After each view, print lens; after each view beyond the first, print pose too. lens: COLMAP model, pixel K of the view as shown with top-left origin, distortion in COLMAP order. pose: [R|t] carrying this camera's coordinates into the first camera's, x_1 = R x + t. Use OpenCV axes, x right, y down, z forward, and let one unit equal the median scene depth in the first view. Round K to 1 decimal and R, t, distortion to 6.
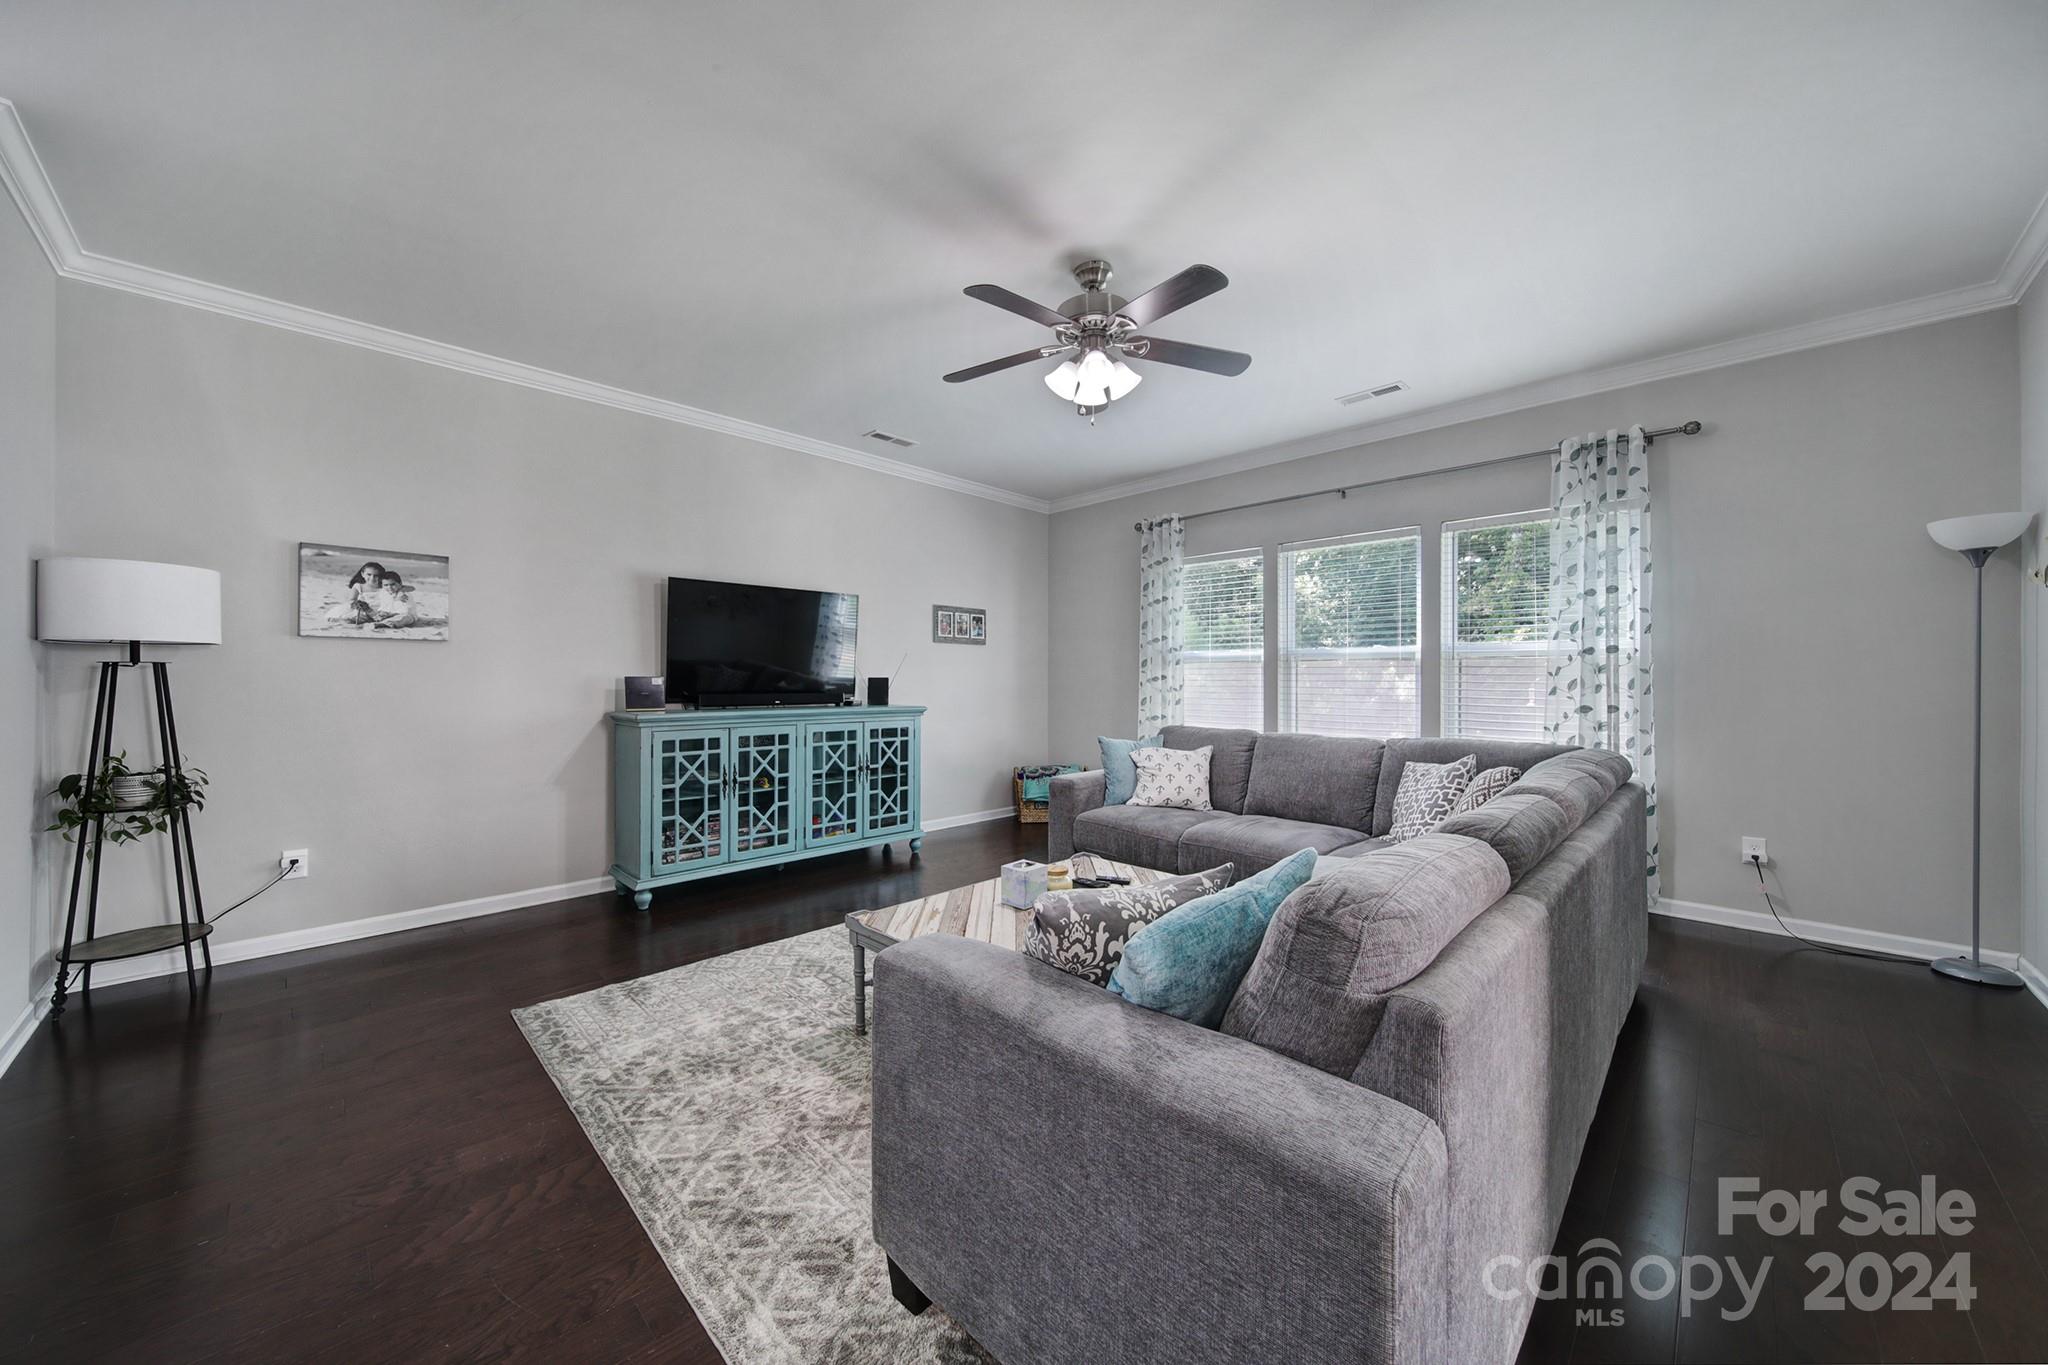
lens RADIAL K [[725.0, 0, 1016.0], [0, 725.0, 676.5], [0, 0, 1]] dist [-0.000006, -0.001034]
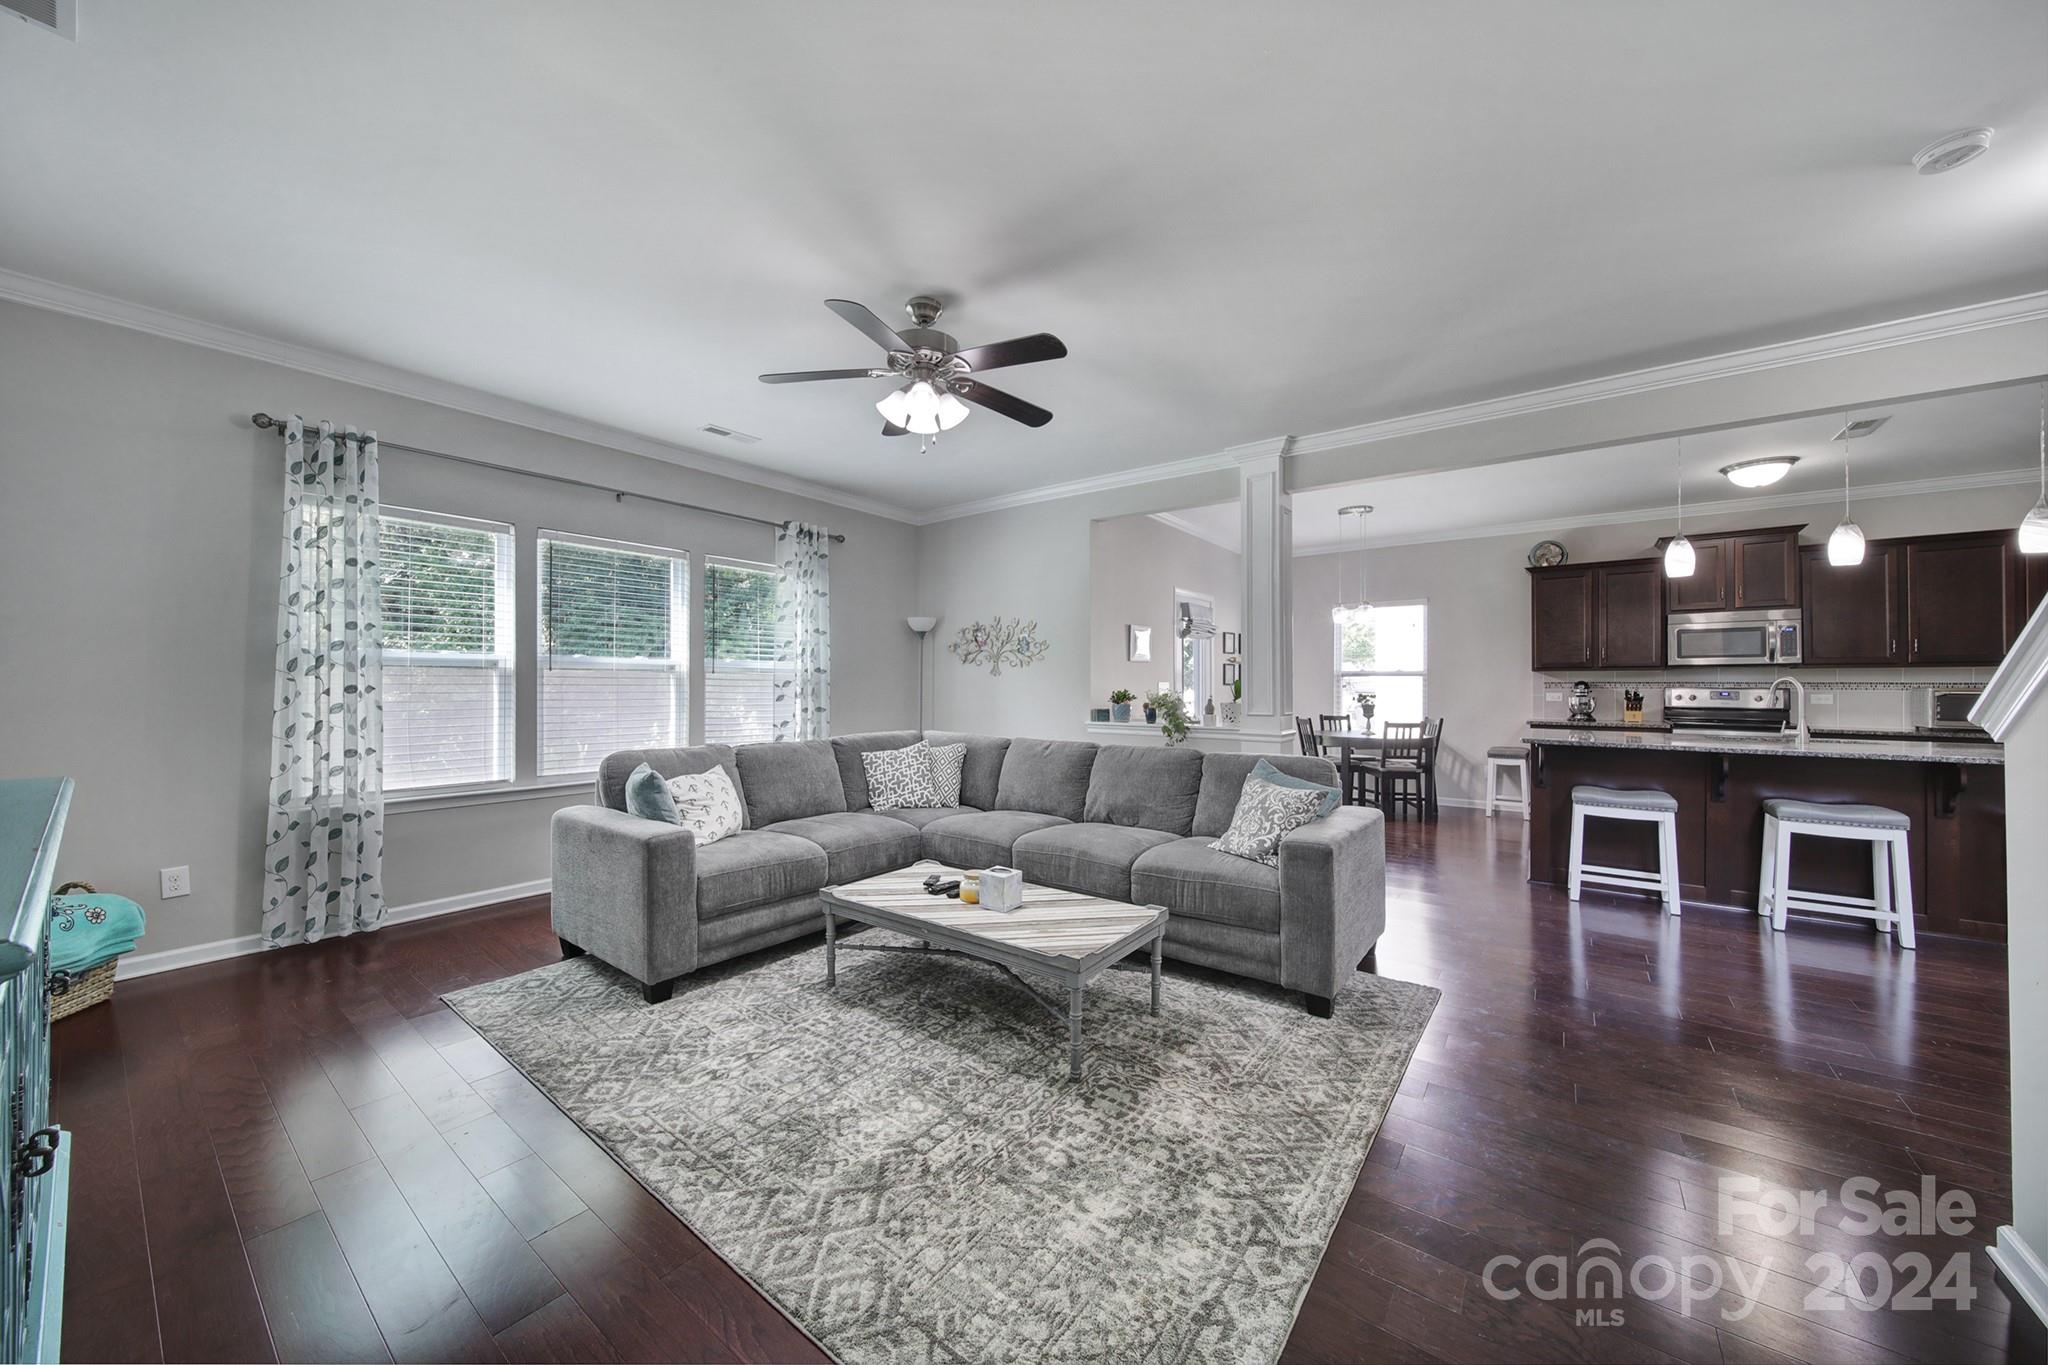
lens RADIAL K [[725.0, 0, 1012.4], [0, 725.0, 677.7], [0, 0, 1]] dist [-0.000006, -0.001034]
pose [[-0.131710, 0.009067, 0.991247, -0.683944], [-0.004577, 0.999942, -0.009755, -0.007868], [-0.991278, -0.005821, -0.131661, 0.733158]]
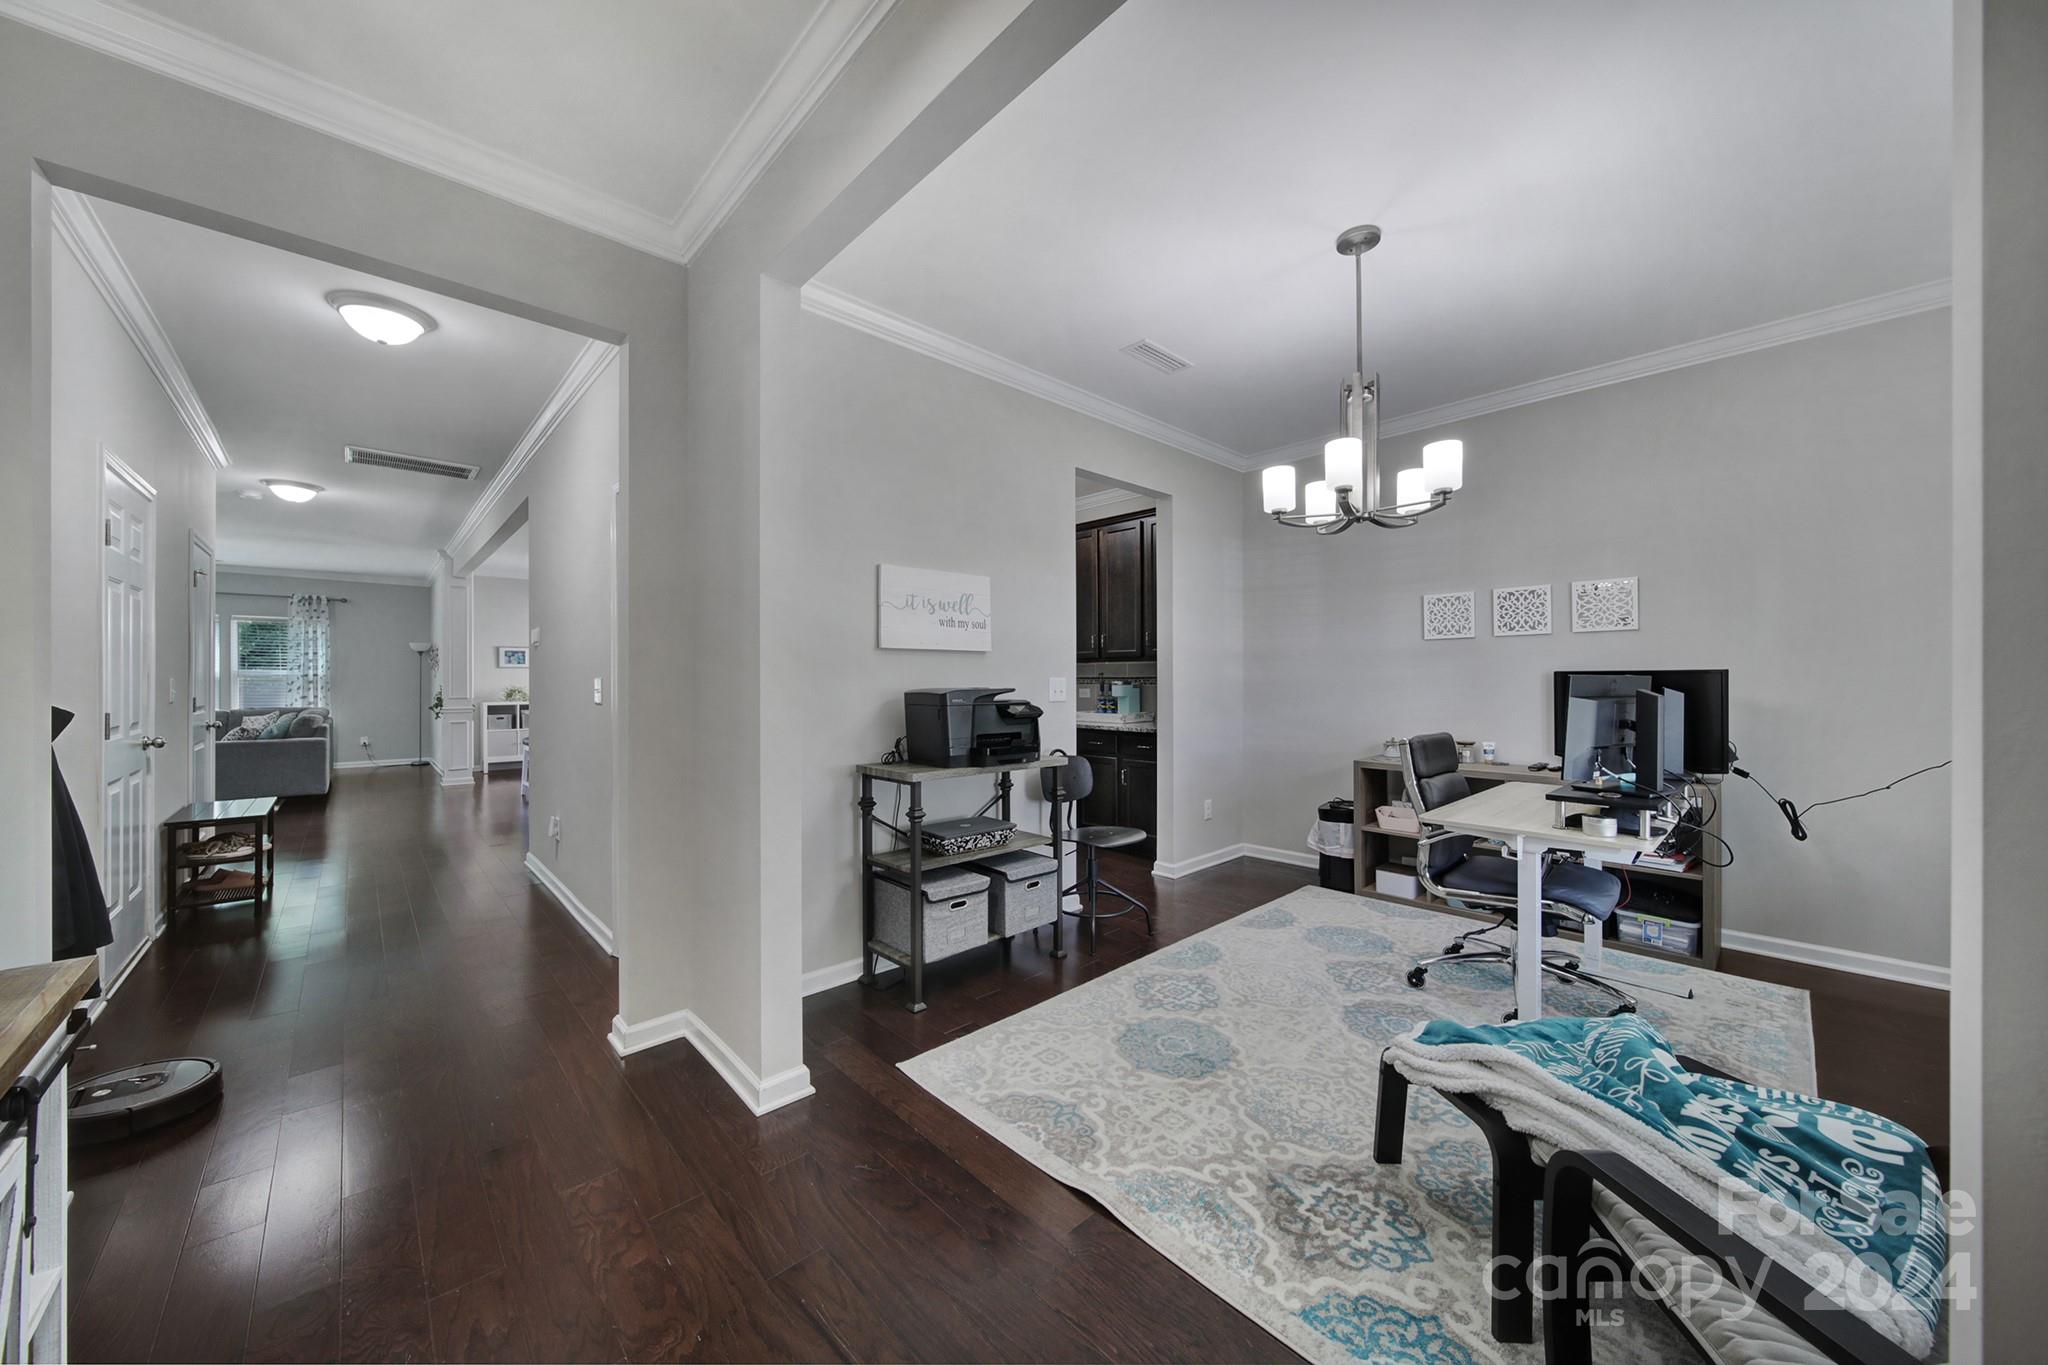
lens RADIAL K [[725.0, 0, 1031.5], [0, 725.0, 679.4], [0, 0, 1]] dist [-0.000006, -0.001034]
pose [[0.035534, 0.001325, 0.999368, -1.706680], [-0.001202, 0.999998, -0.001284, -0.018629], [-0.999368, -0.001156, 0.035536, -1.695831]]
